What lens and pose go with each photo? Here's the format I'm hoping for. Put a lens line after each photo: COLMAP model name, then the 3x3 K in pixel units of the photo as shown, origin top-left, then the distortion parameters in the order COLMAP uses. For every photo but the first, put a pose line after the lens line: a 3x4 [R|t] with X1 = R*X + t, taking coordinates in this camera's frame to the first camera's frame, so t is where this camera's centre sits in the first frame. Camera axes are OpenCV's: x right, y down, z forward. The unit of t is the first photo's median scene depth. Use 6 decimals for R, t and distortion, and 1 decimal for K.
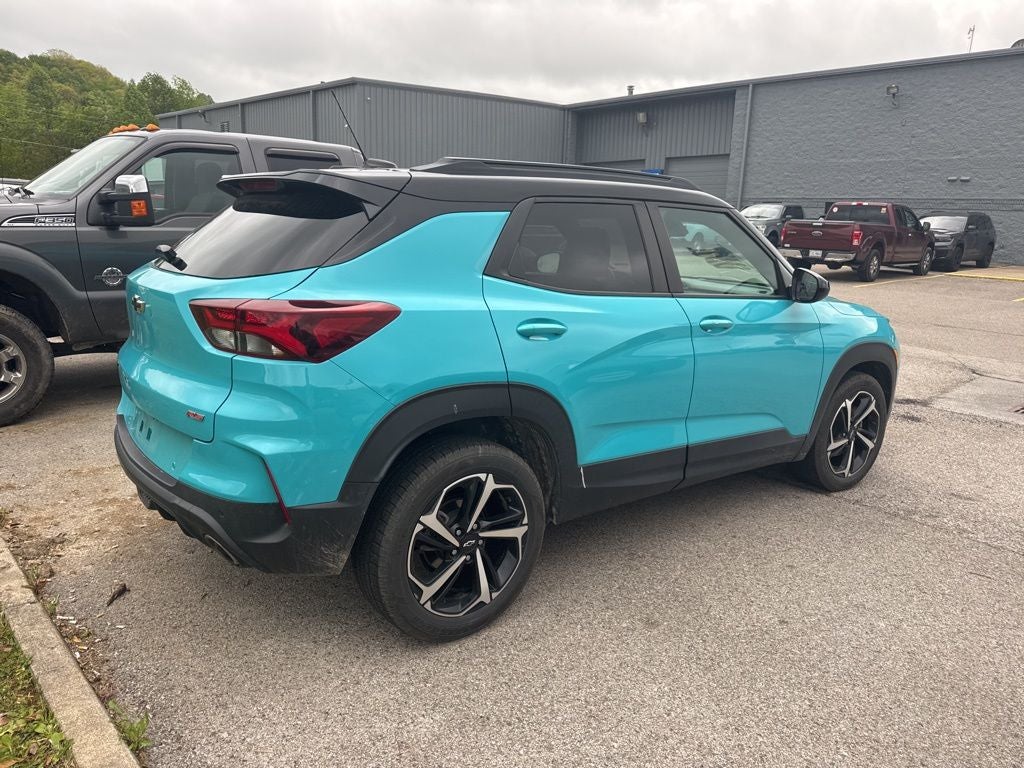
lens RADIAL K [[724.0, 0, 519.0], [0, 724.0, 383.0], [0, 0, 1]] dist [0.021497, -0.024295]
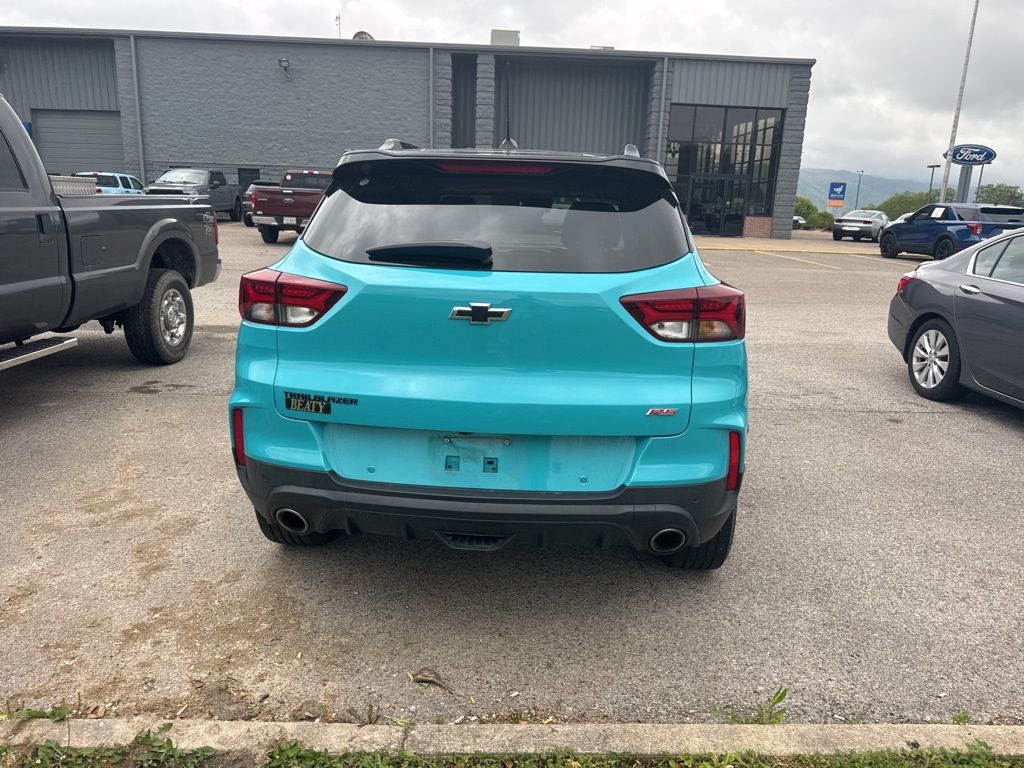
lens RADIAL K [[724.0, 0, 519.1], [0, 724.0, 376.4], [0, 0, 1]] dist [0.021497, -0.024295]
pose [[0.673301, -0.182278, 0.716548, -0.102686], [0.154915, 0.982402, 0.104342, -0.010933], [-0.722958, 0.040750, 0.689690, 0.037731]]
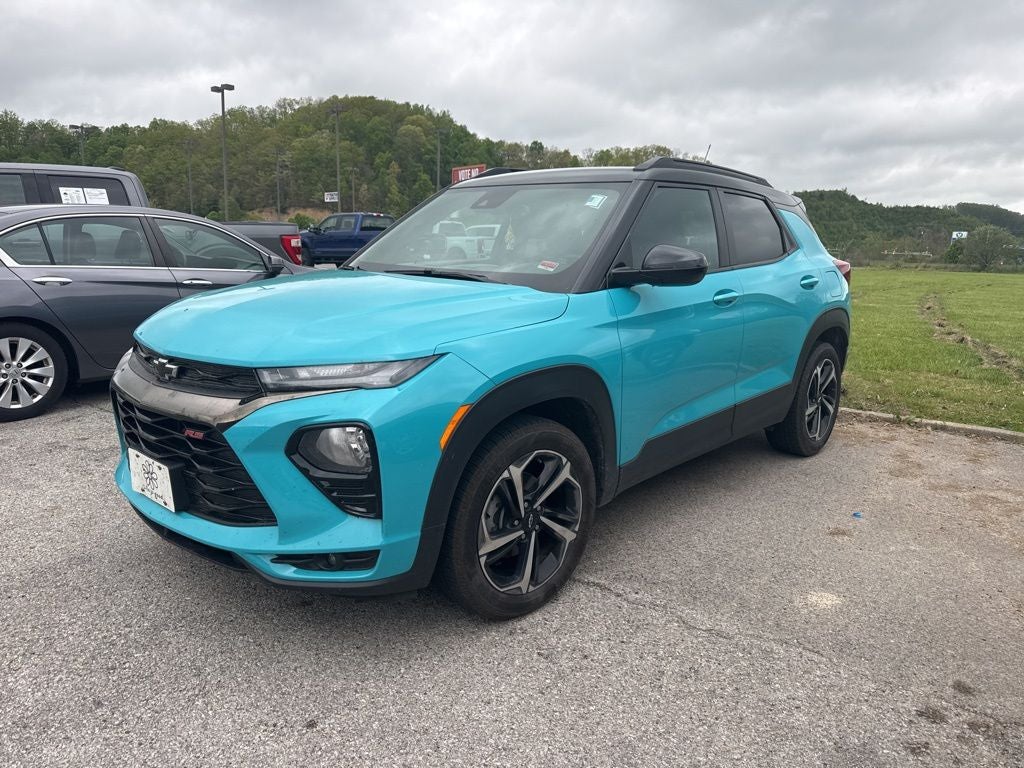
lens RADIAL K [[724.0, 0, 508.2], [0, 724.0, 387.5], [0, 0, 1]] dist [0.021497, -0.024295]
pose [[-0.986148, -0.027828, -0.163516, 0.048241], [-0.091960, 0.912170, 0.399361, -0.053888], [0.138041, 0.408866, -0.902094, 0.280136]]
